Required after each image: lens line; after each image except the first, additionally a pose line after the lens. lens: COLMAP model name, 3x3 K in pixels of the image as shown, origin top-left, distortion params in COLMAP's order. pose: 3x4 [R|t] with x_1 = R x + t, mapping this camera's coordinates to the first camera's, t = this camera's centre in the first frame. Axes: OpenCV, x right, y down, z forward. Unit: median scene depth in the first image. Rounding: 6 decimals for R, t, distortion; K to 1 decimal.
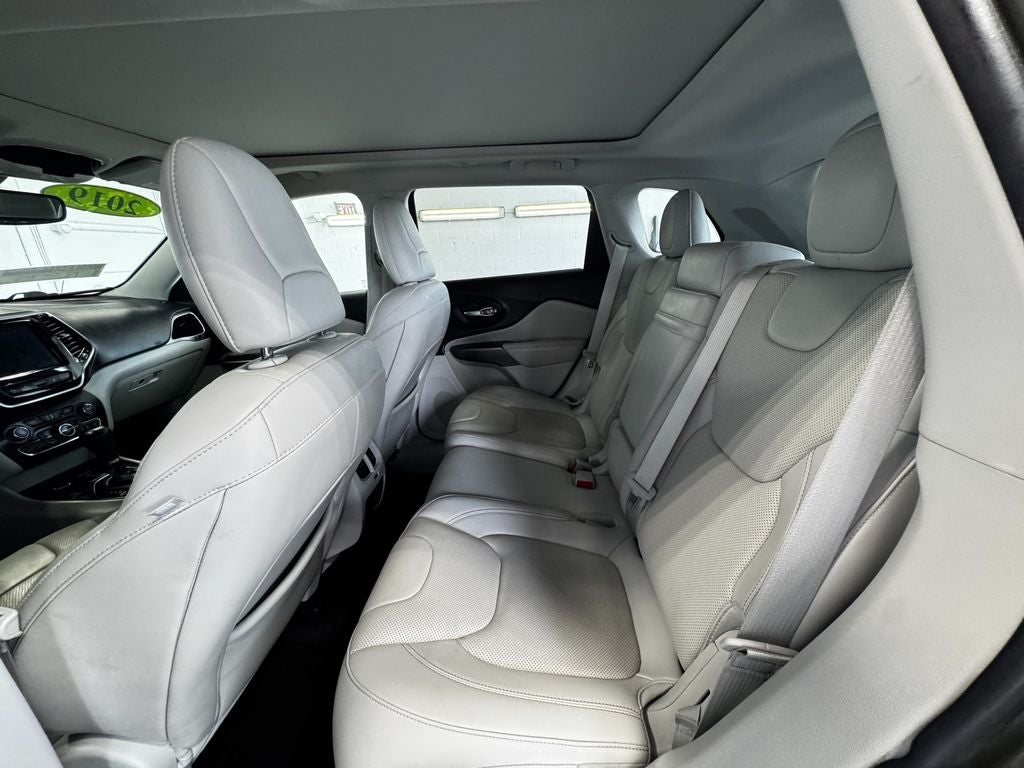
lens RADIAL K [[411.2, 0, 513.6], [0, 411.2, 386.0], [0, 0, 1]] dist [-0.002357, -0.000183]
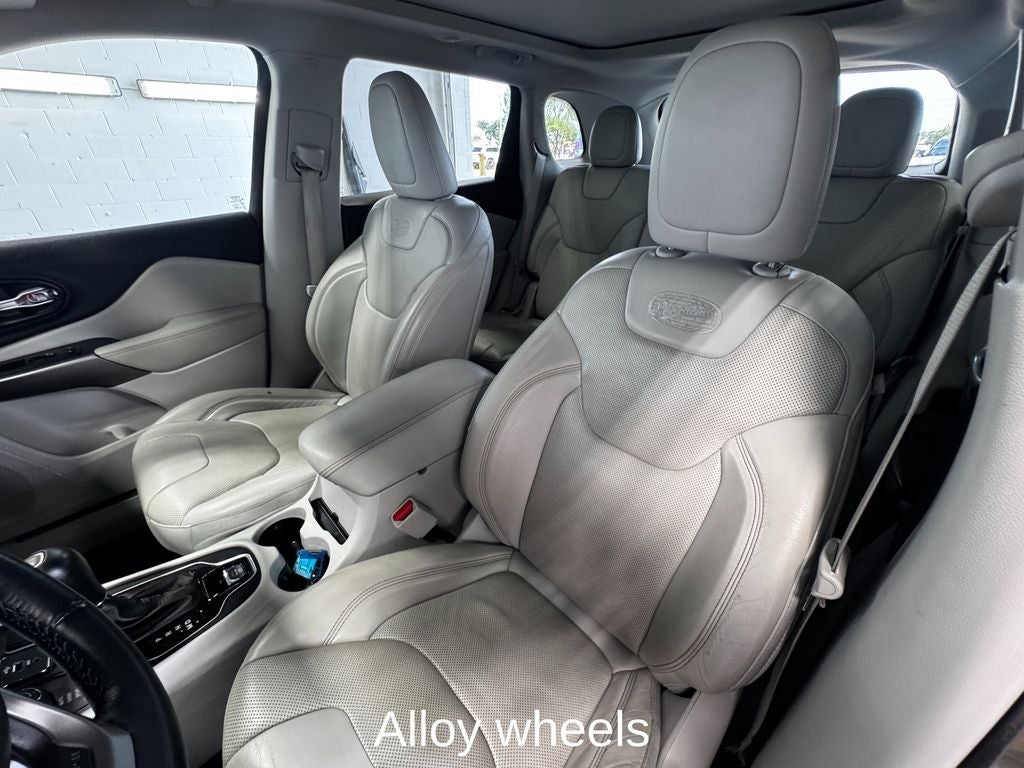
lens RADIAL K [[411.2, 0, 513.6], [0, 411.2, 386.0], [0, 0, 1]] dist [-0.002357, -0.000183]
pose [[0.690566, -0.328851, 0.644186, -0.668553], [0.201197, 0.942847, 0.265632, -0.068913], [-0.694721, -0.053828, 0.717262, 0.244890]]
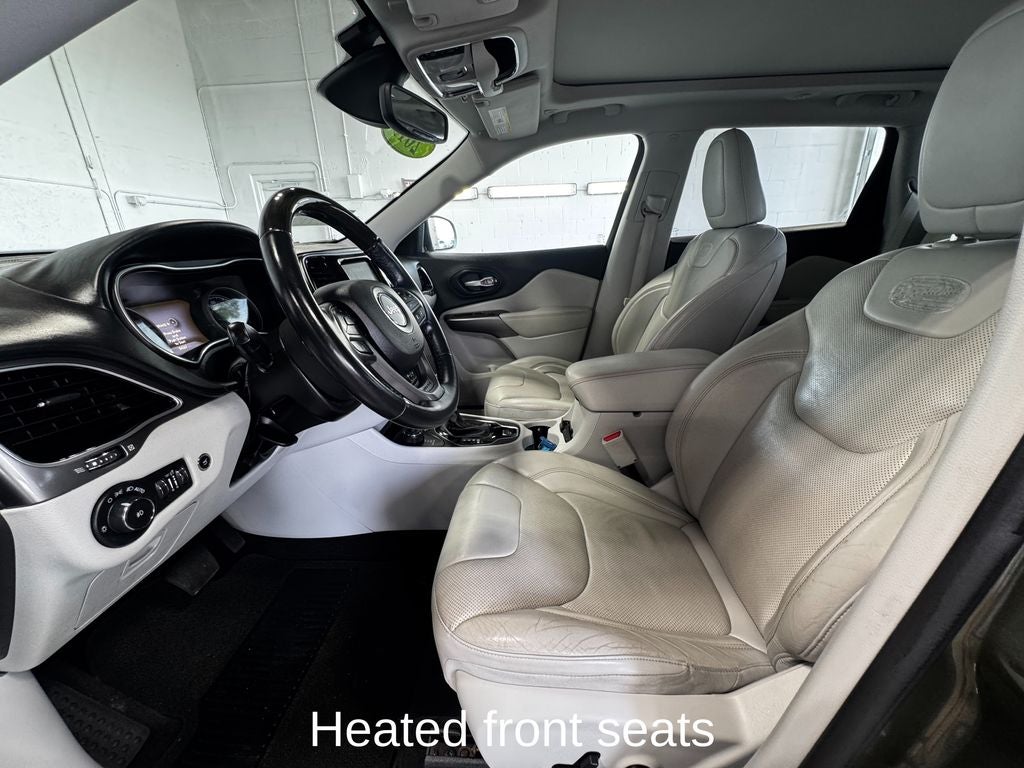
lens RADIAL K [[411.2, 0, 513.6], [0, 411.2, 386.0], [0, 0, 1]] dist [-0.002357, -0.000183]
pose [[0.999921, 0.010811, -0.006456, -0.643092], [-0.010636, 0.999593, 0.026481, 0.080379], [0.006740, -0.026410, 0.999628, 0.045132]]
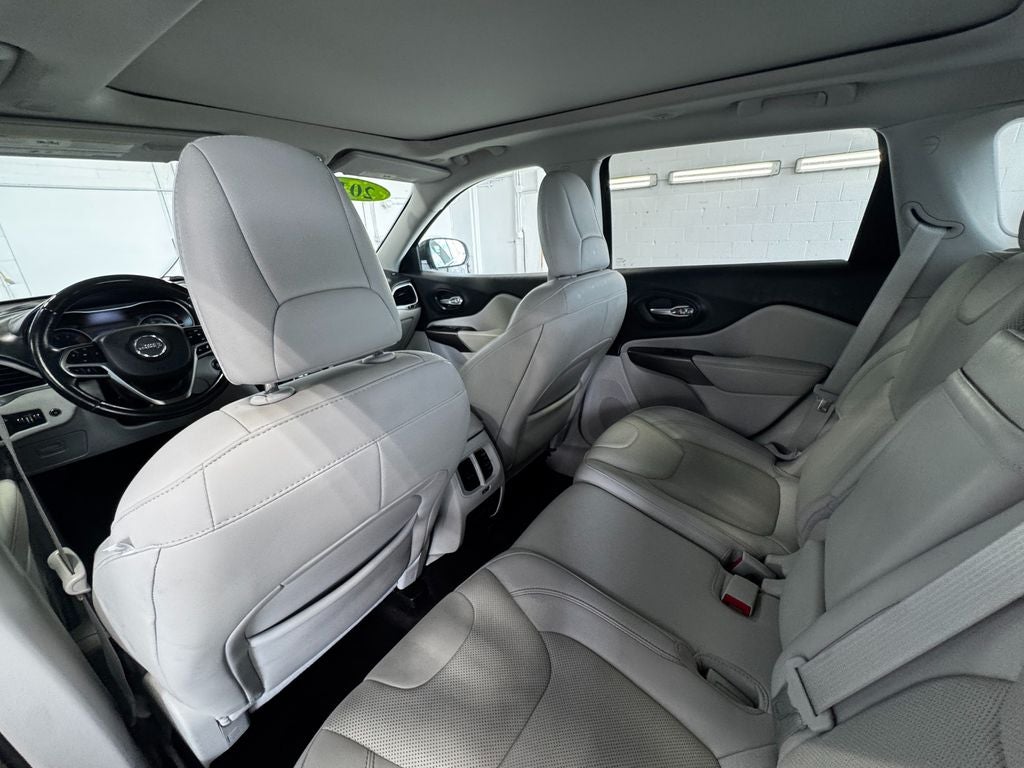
lens RADIAL K [[411.2, 0, 513.6], [0, 411.2, 386.0], [0, 0, 1]] dist [-0.002357, -0.000183]
pose [[0.842807, 0.195457, -0.501470, 0.097402], [-0.156270, 0.980457, 0.119512, -0.094752], [0.515030, -0.022361, 0.856880, 0.186445]]
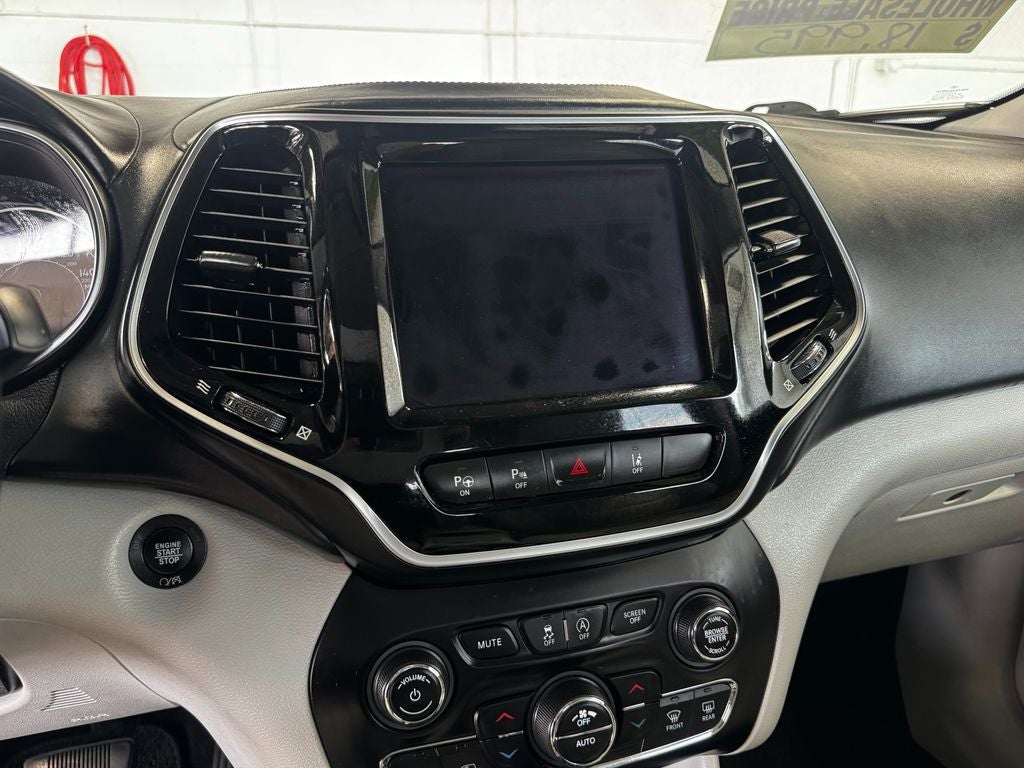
lens RADIAL K [[745.4, 0, 498.9], [0, 745.4, 366.9], [0, 0, 1]] dist [-0.005954, -0.006064]
pose [[0.315470, 0.296982, -0.901266, -0.640818], [-0.296757, 0.933004, 0.203566, -0.081860], [0.901340, 0.203238, 0.382466, 0.605300]]
